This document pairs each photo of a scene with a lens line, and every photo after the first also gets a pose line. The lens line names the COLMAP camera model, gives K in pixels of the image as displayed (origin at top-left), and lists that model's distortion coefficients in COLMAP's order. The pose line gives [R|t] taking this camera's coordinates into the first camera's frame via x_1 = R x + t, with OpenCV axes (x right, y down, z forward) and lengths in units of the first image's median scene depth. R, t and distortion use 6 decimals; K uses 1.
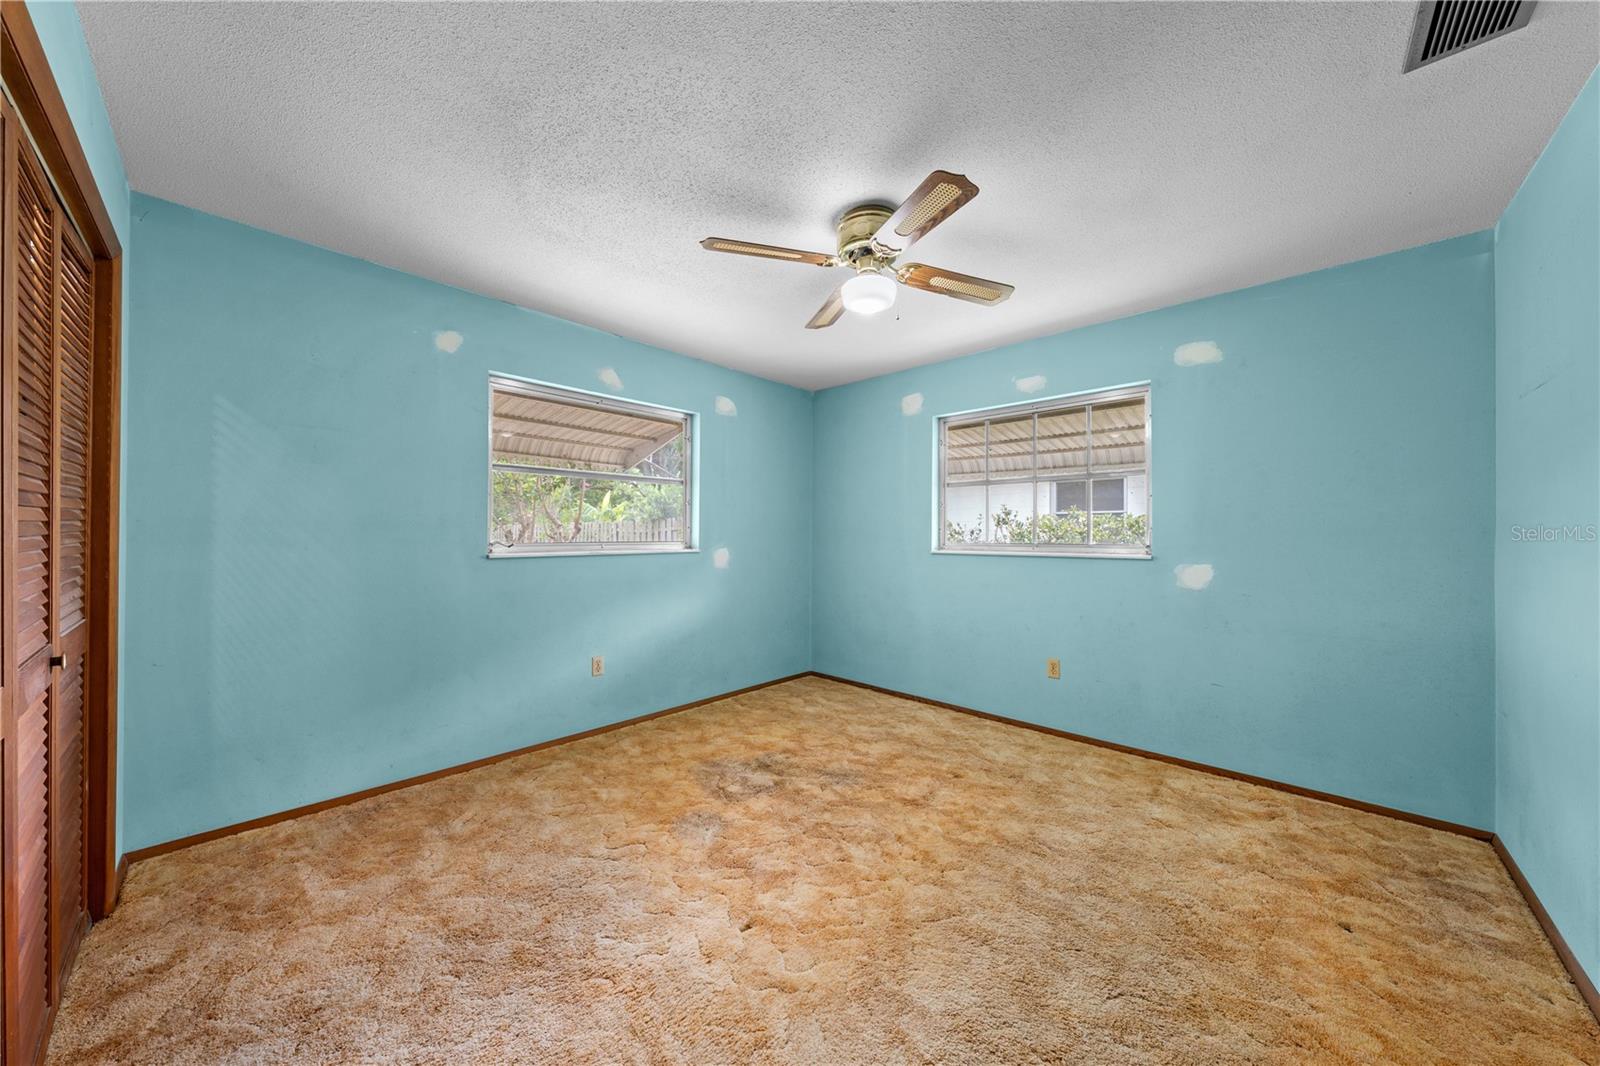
lens RADIAL K [[540.1, 0, 801.4], [0, 540.1, 530.2], [0, 0, 1]] dist [-0.002804, 0.000227]
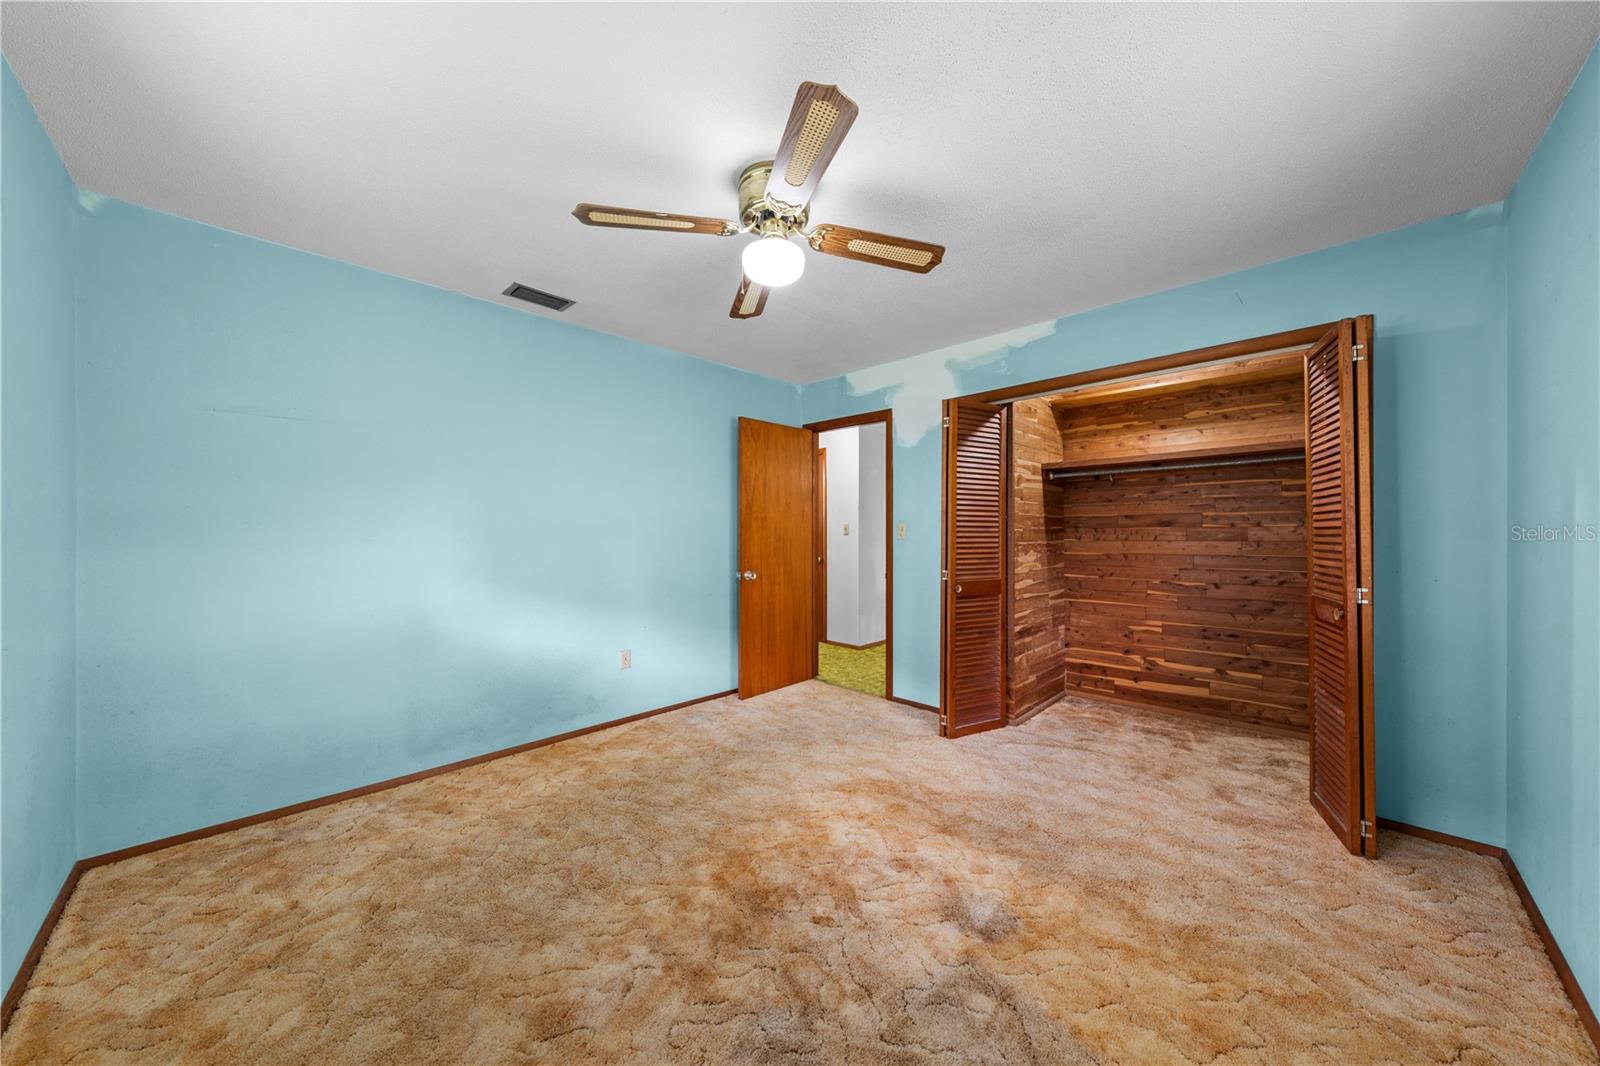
lens RADIAL K [[540.1, 0, 801.4], [0, 540.1, 530.2], [0, 0, 1]] dist [-0.002804, 0.000227]
pose [[-0.999716, -0.005080, 0.023274, 0.054541], [-0.005272, 0.999953, -0.008179, 0.008745], [-0.023231, -0.008299, -0.999696, 1.858707]]
